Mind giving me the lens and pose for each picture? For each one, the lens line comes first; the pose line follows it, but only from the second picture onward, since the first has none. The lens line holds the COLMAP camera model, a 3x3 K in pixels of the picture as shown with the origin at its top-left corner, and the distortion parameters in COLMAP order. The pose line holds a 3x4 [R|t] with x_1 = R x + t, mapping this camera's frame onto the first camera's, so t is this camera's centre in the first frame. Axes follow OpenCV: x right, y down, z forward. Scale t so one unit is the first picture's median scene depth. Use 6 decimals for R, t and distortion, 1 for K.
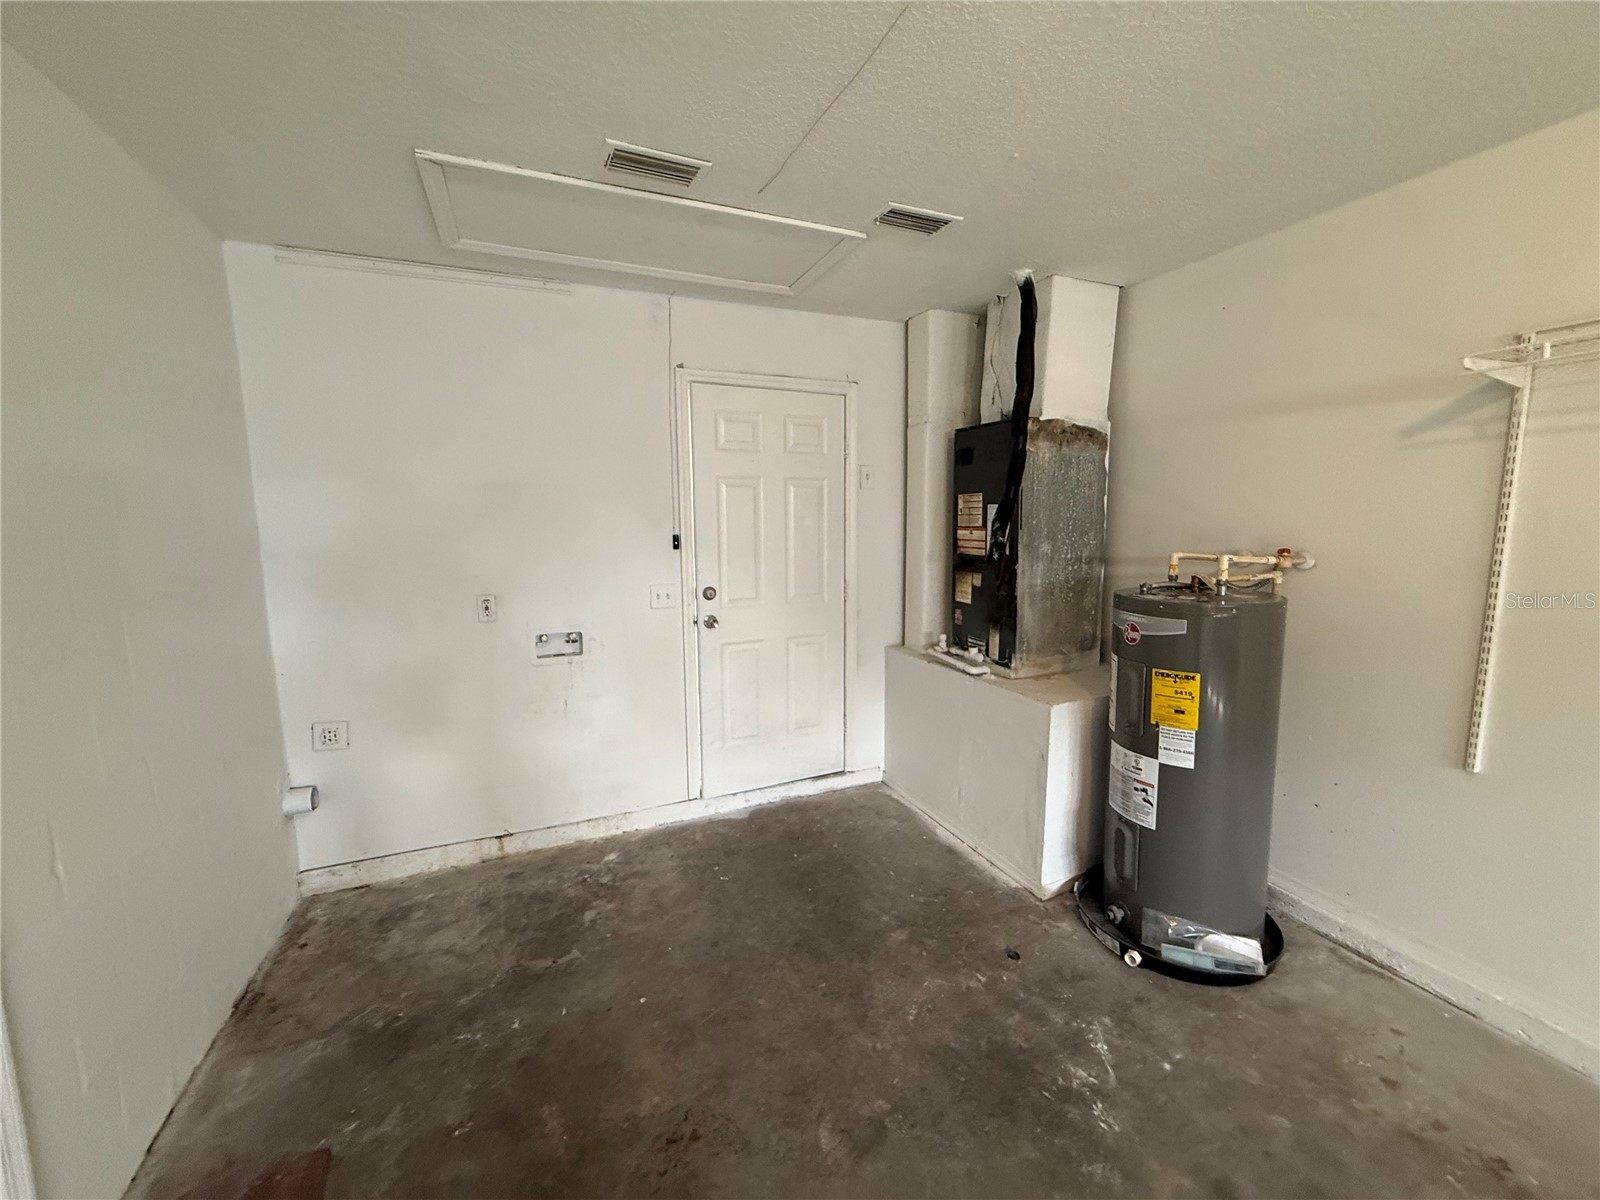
lens RADIAL K [[637.2, 0, 796.9], [0, 637.2, 598.1], [0, 0, 1]] dist [0.000095, 0.000207]
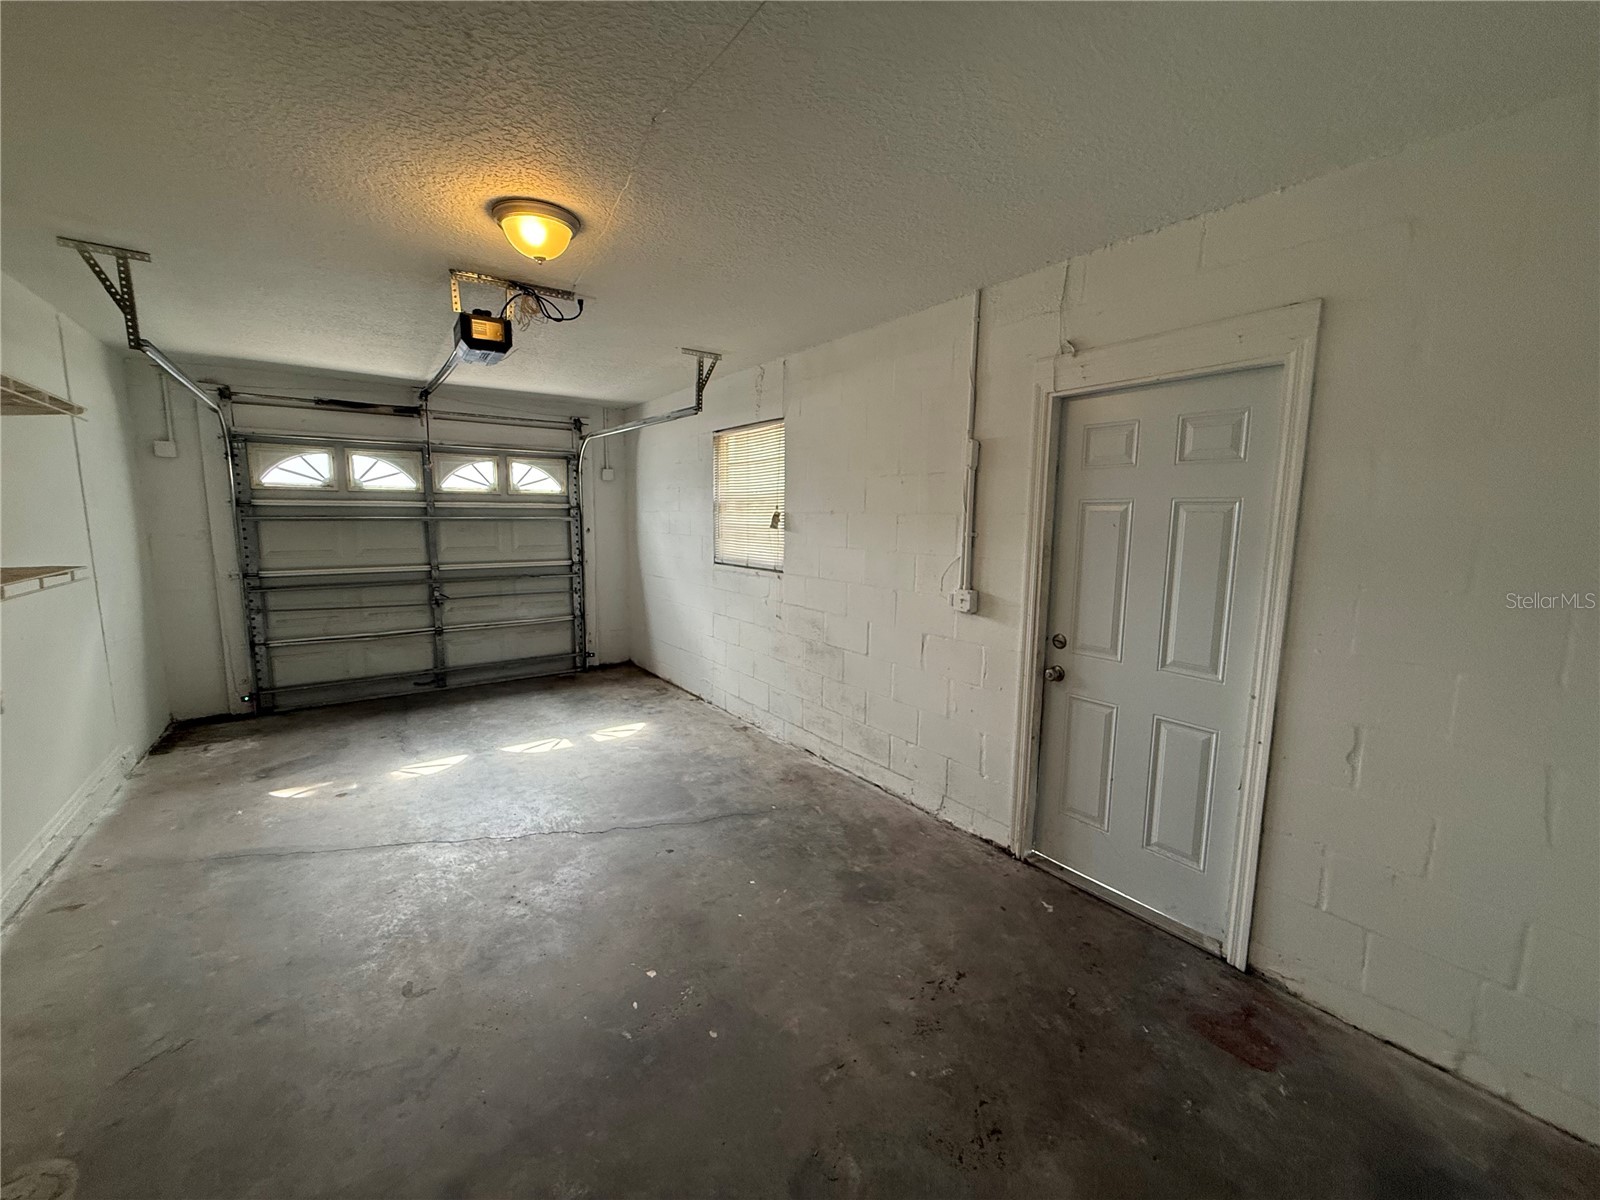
lens RADIAL K [[637.2, 0, 797.7], [0, 637.2, 600.2], [0, 0, 1]] dist [0.000095, 0.000207]
pose [[-0.974940, 0.030482, -0.220369, 0.200311], [-0.028614, 0.965159, 0.260096, -0.142466], [0.220619, 0.259883, -0.940100, 1.082807]]
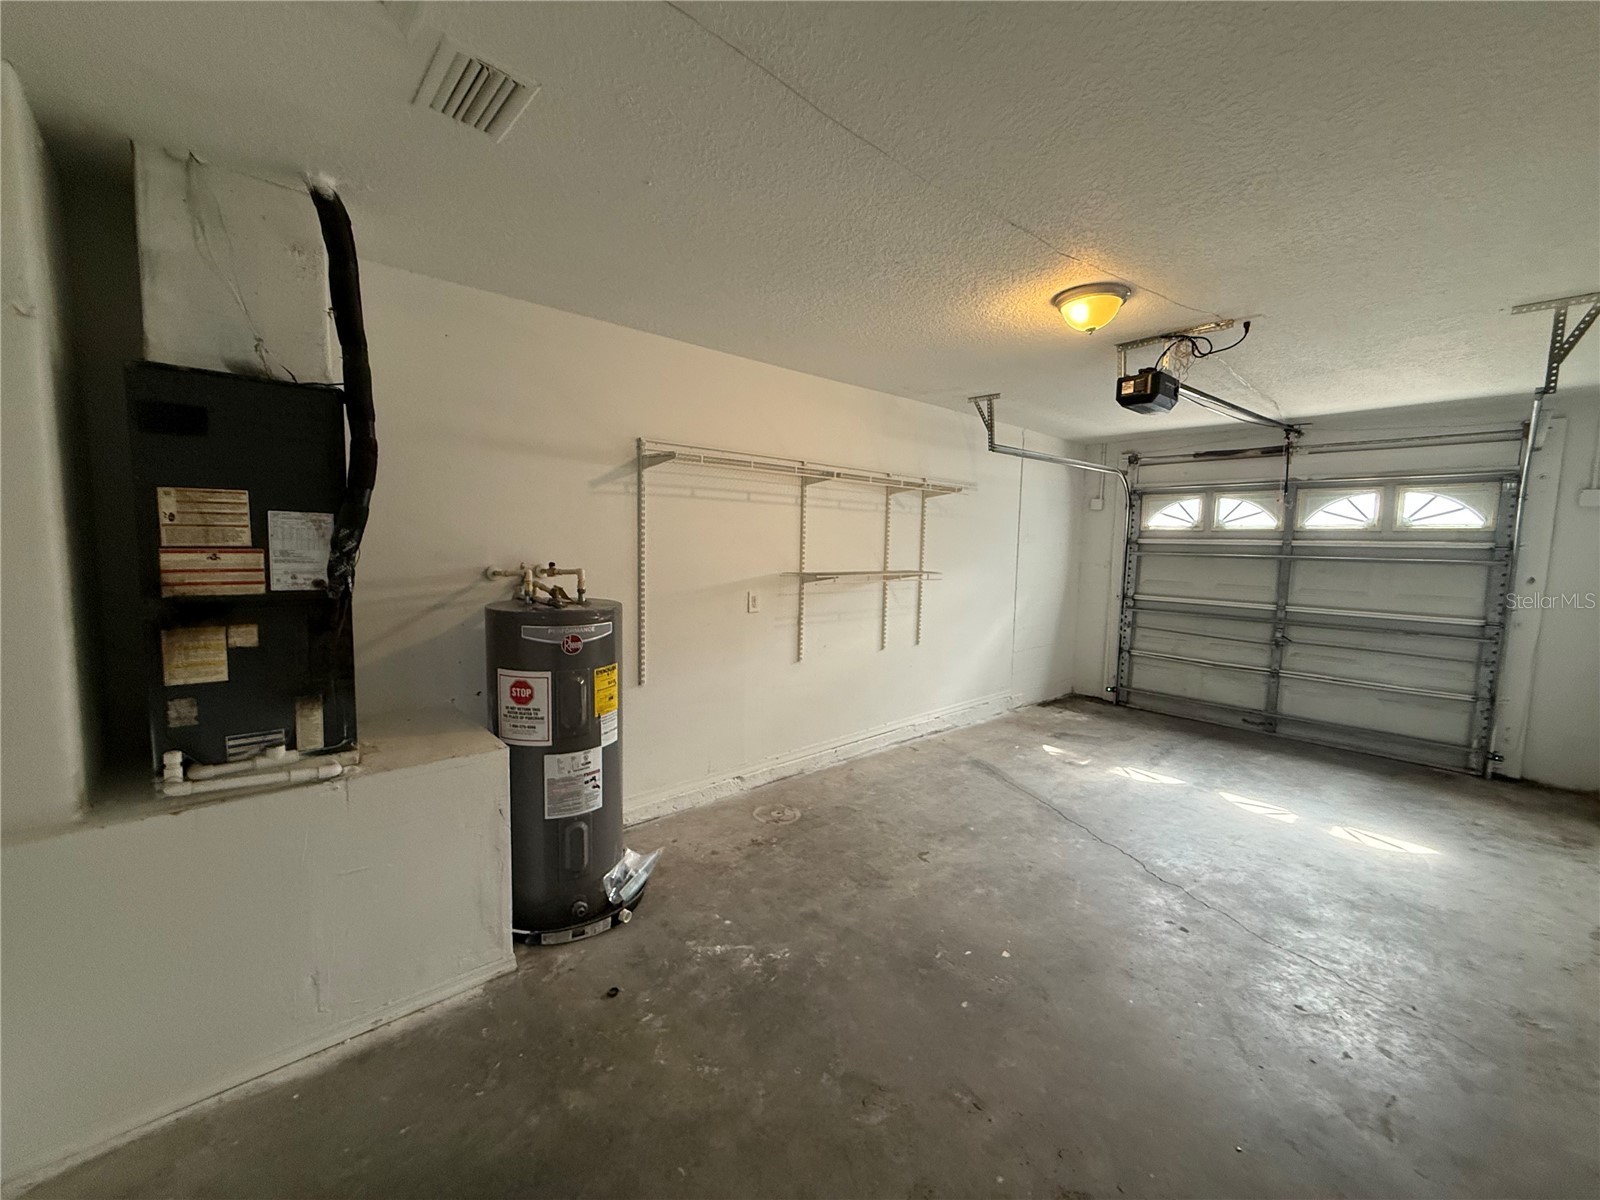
lens RADIAL K [[637.2, 0, 802.3], [0, 637.2, 601.0], [0, 0, 1]] dist [0.000095, 0.000207]
pose [[-0.331053, -0.087941, 0.939505, -0.551064], [0.103957, 0.986188, 0.128942, -0.104395], [-0.937868, 0.140355, -0.317338, 0.872964]]
